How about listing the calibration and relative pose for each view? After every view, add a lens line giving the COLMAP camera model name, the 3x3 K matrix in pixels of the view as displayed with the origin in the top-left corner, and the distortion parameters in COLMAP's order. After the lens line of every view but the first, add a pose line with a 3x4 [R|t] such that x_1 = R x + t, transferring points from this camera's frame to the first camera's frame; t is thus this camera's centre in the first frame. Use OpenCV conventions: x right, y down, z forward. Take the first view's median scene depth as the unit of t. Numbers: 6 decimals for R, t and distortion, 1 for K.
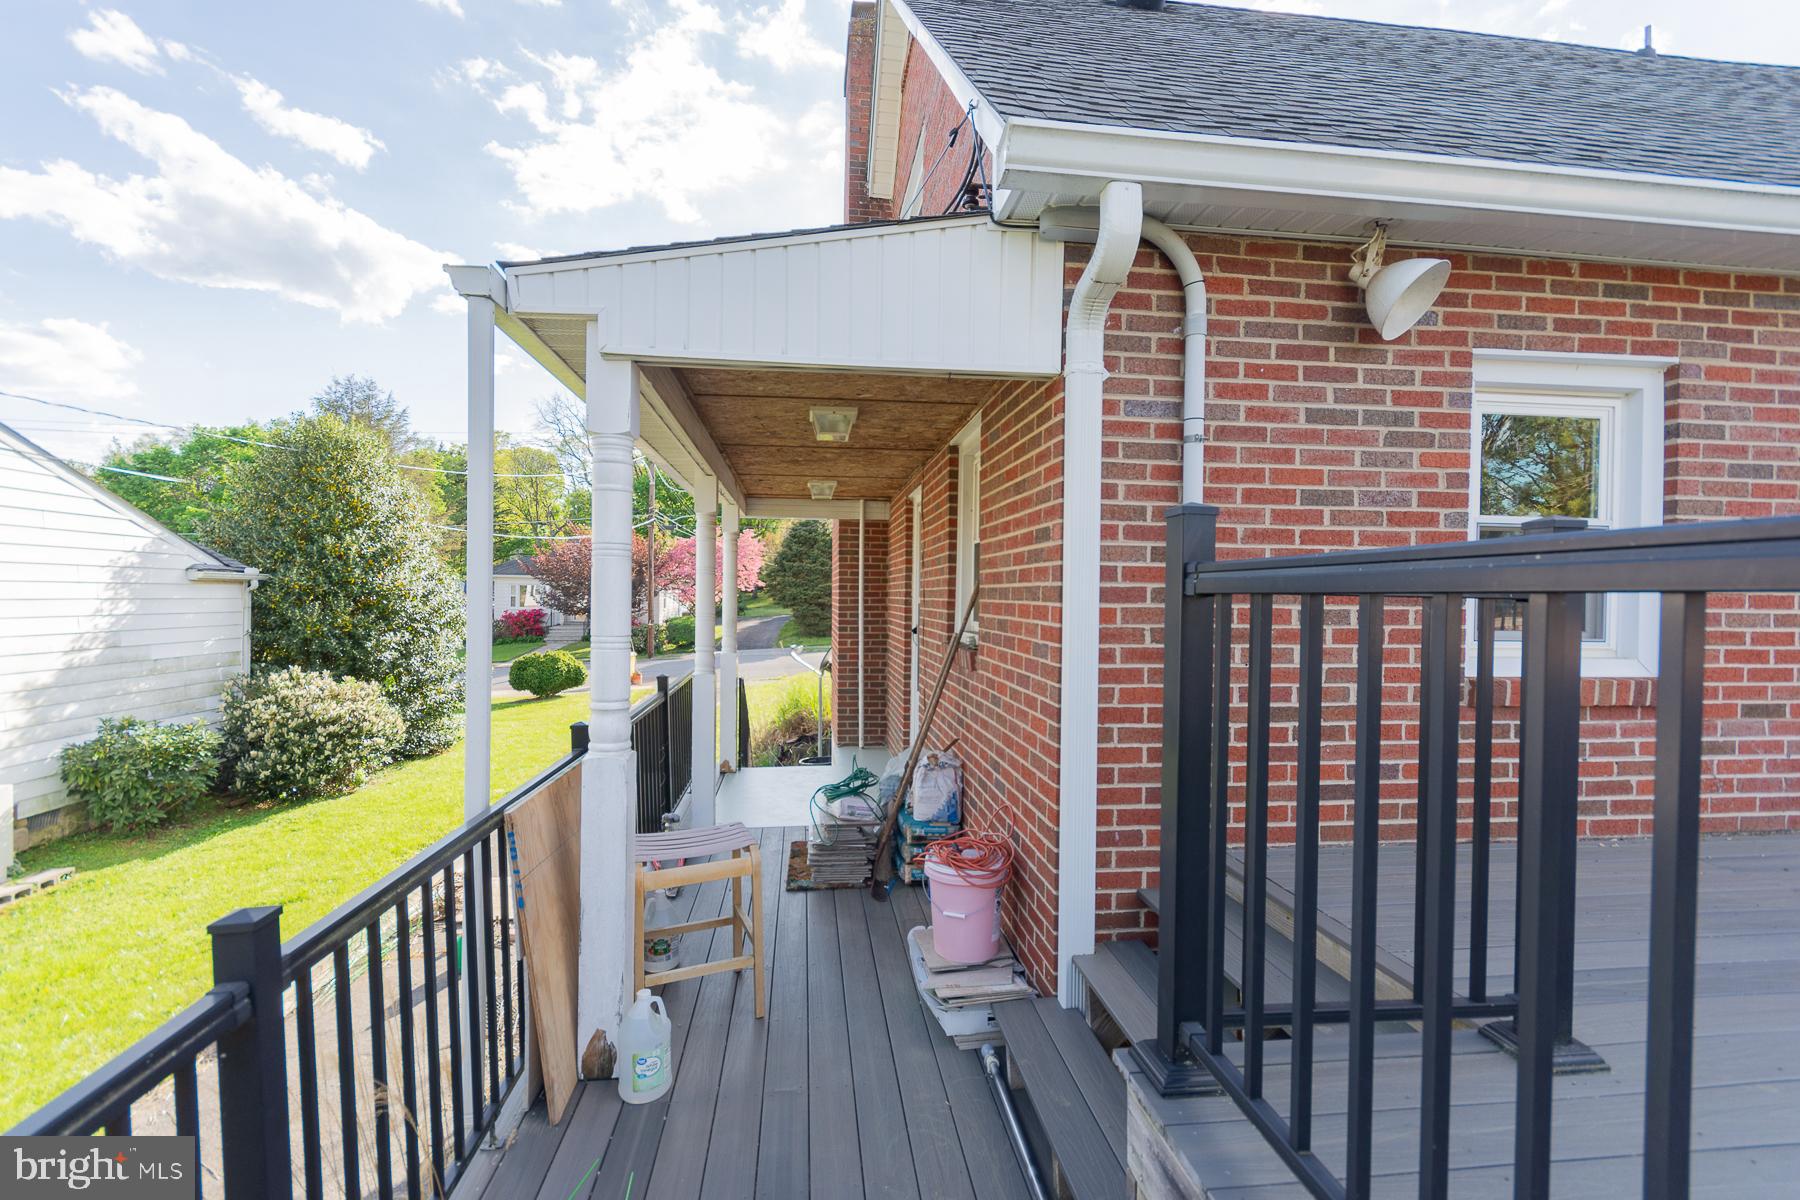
lens RADIAL K [[786.8, 0, 900.0], [0, 786.8, 600.0], [0, 0, 1]] dist [0.003189, 0.000029]
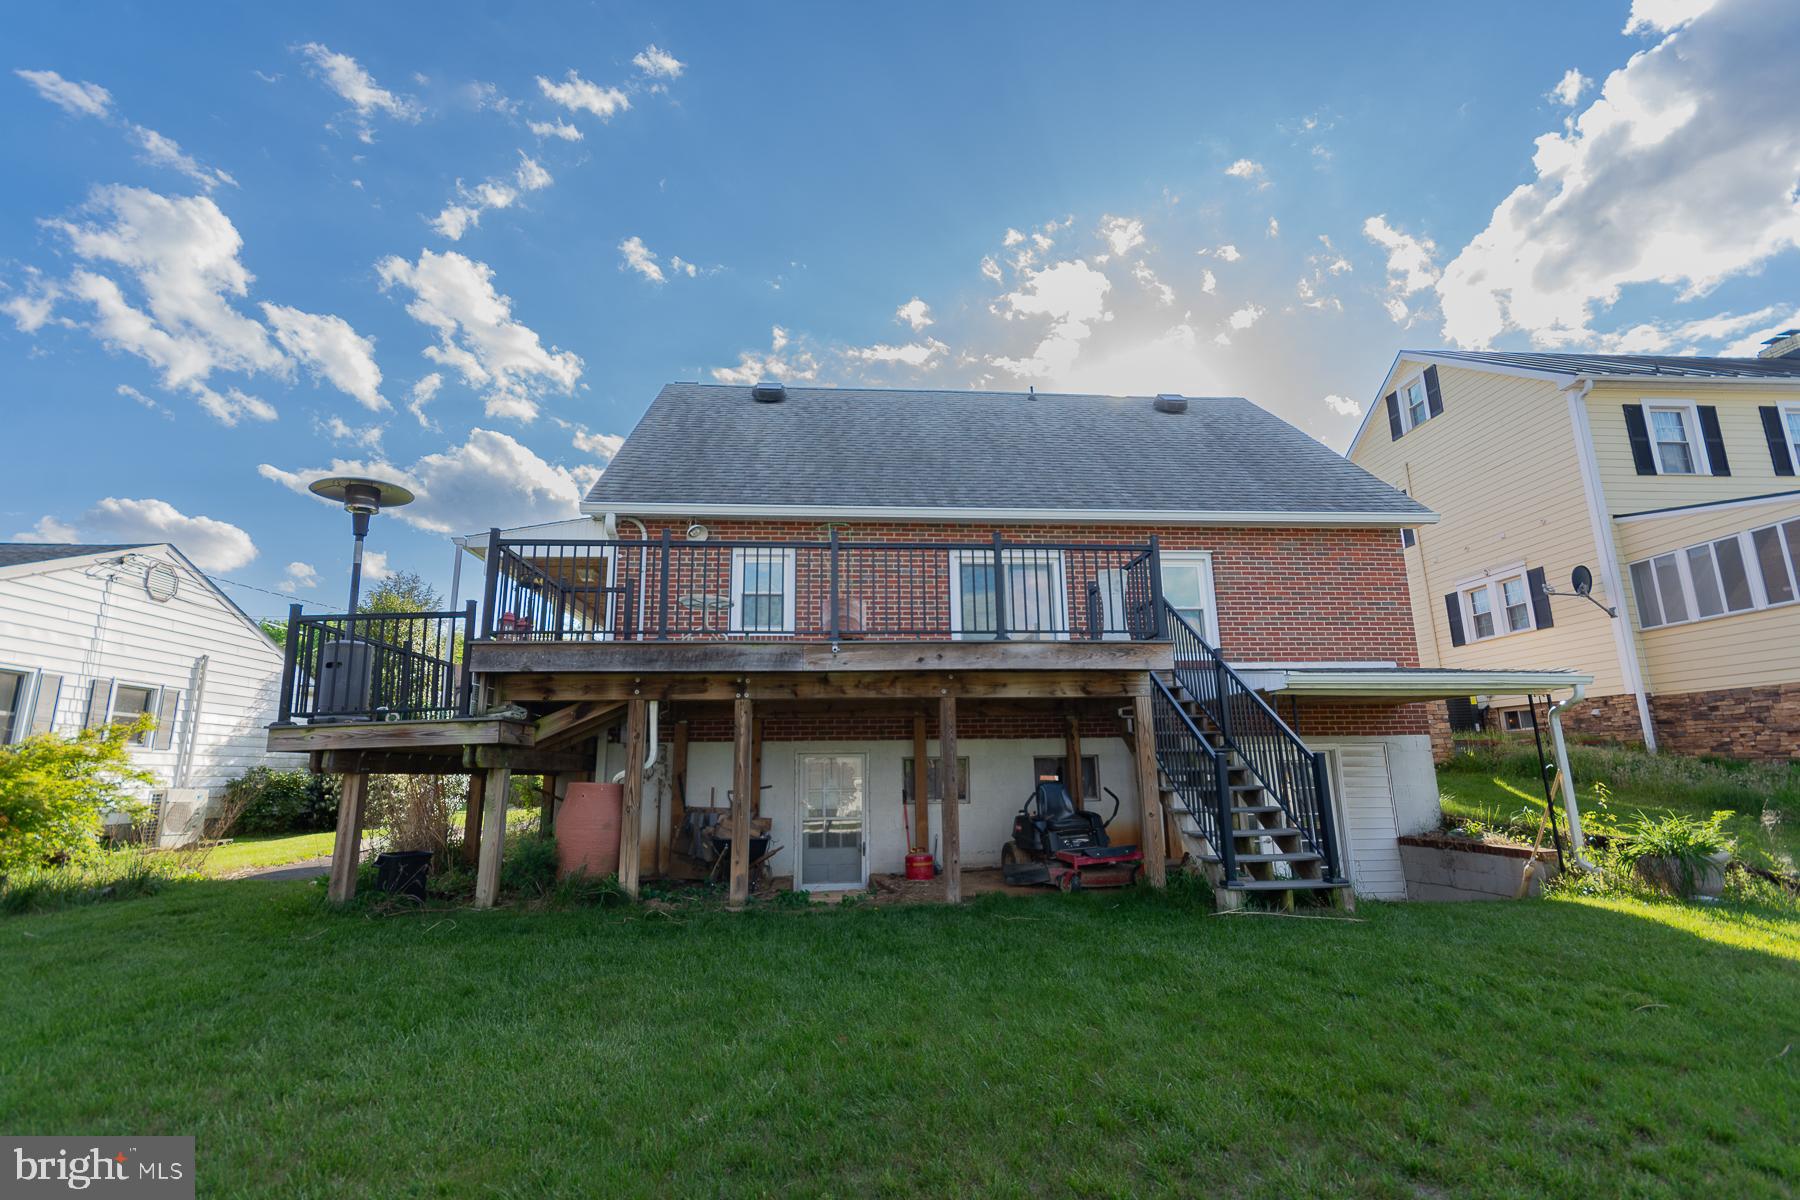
lens RADIAL K [[791.6, 0, 894.8], [0, 791.6, 602.4], [0, 0, 1]] dist [0.004151, -0.000046]
pose [[0.998962, -0.035058, -0.029078, 1.518229], [0.027936, 0.975820, -0.216783, 0.710870], [0.035975, 0.215746, 0.975787, -2.363262]]
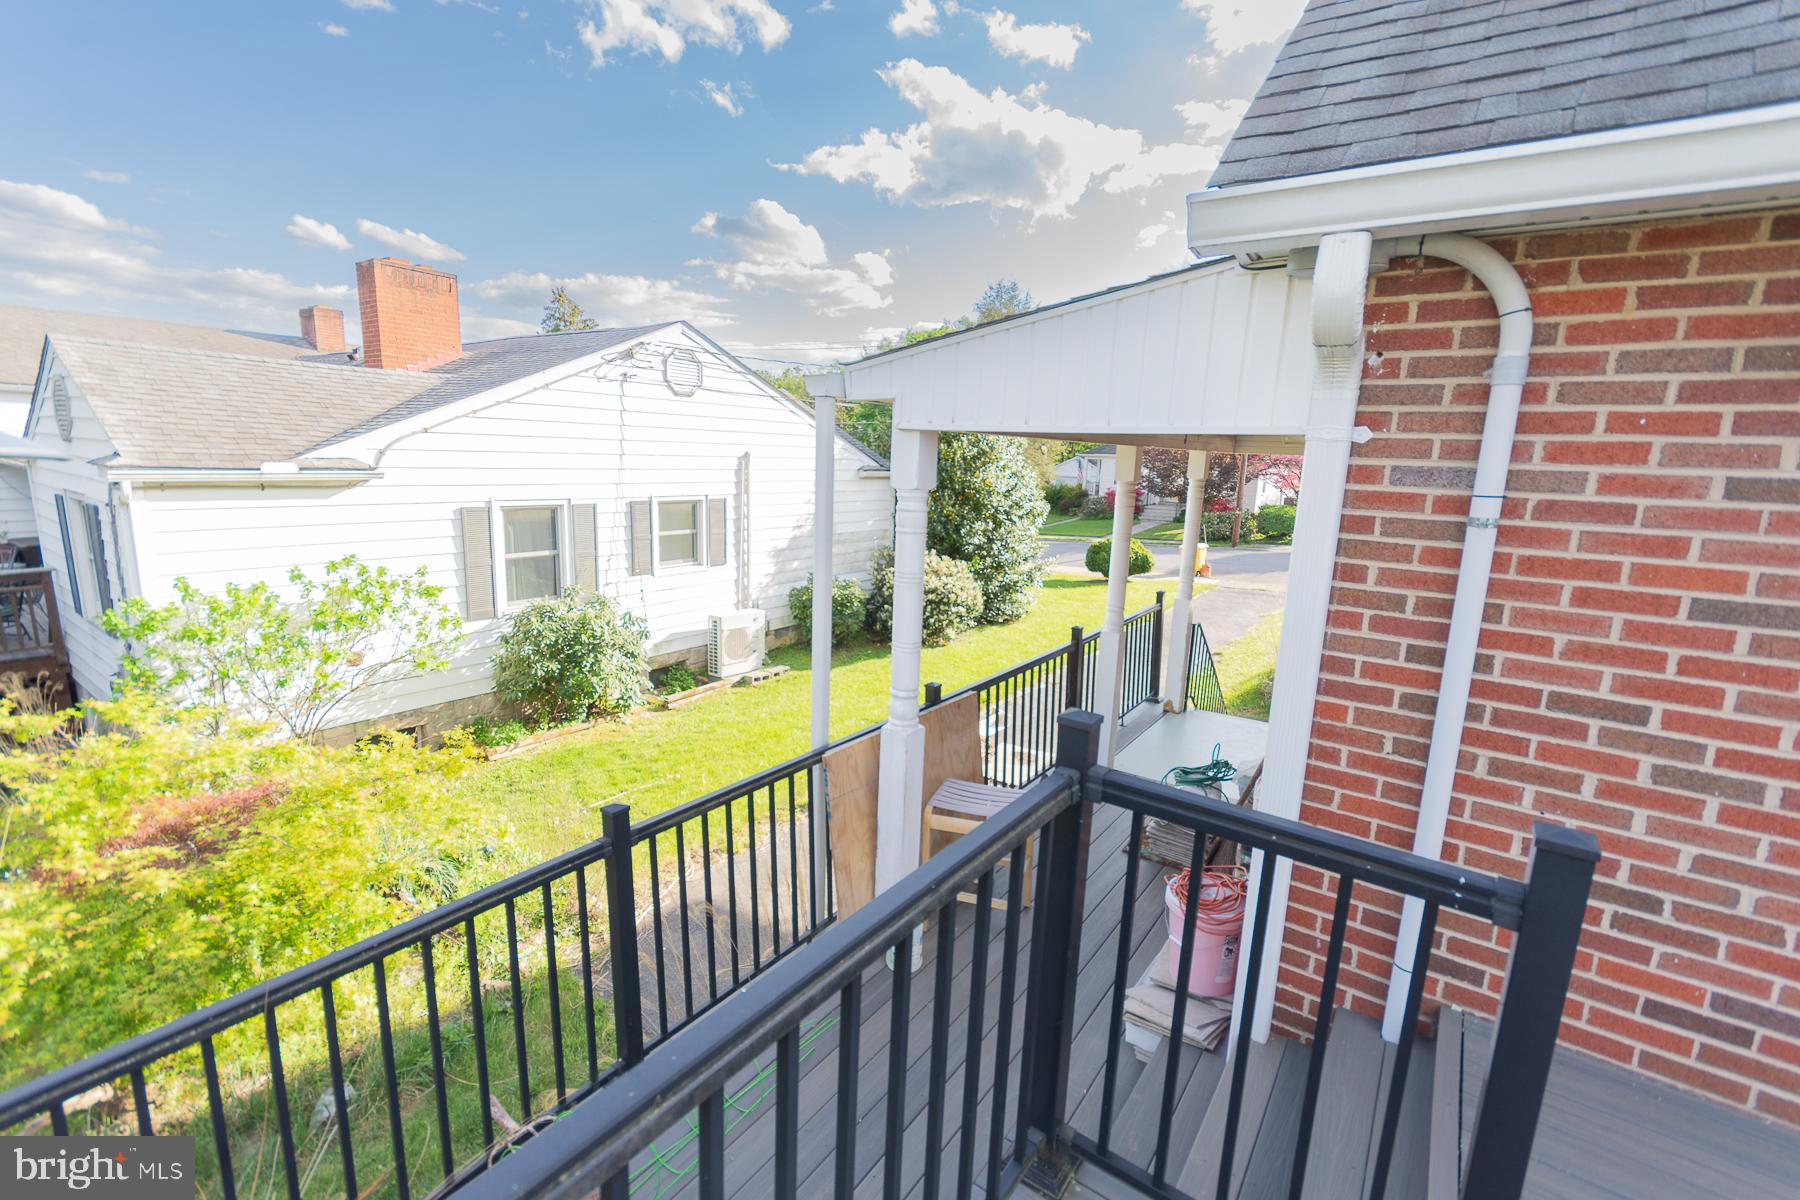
lens RADIAL K [[786.8, 0, 900.0], [0, 786.8, 600.0], [0, 0, 1]] dist [0.003189, 0.000029]
pose [[0.734248, 0.141453, -0.663981, 0.438176], [-0.031972, 0.984172, 0.174310, -0.224350], [0.678128, -0.106758, 0.727149, 0.035445]]
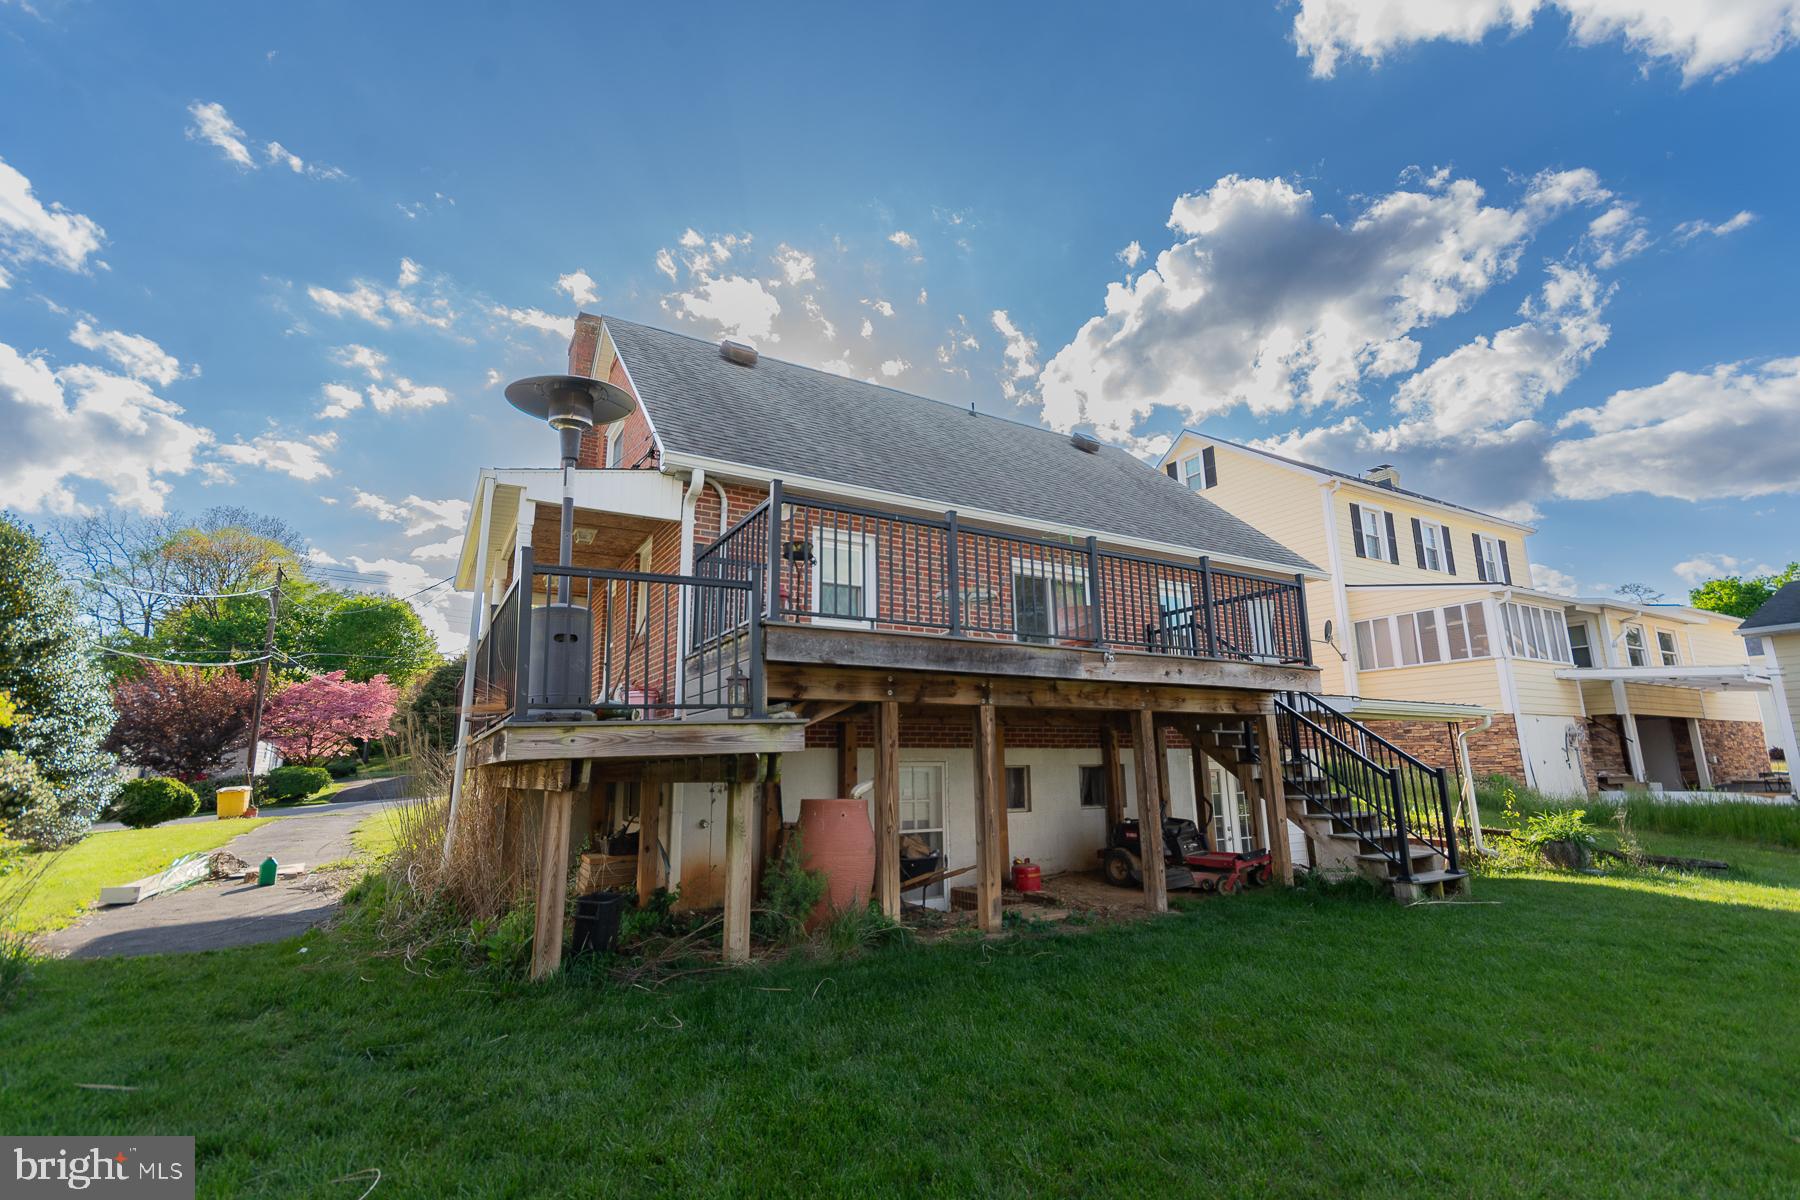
lens RADIAL K [[791.6, 0, 894.8], [0, 791.6, 602.4], [0, 0, 1]] dist [0.004151, -0.000046]
pose [[0.916019, 0.056884, 0.397081, -0.221083], [0.027487, 0.978666, -0.203610, 0.620496], [-0.400191, 0.197425, 0.894913, -1.864485]]
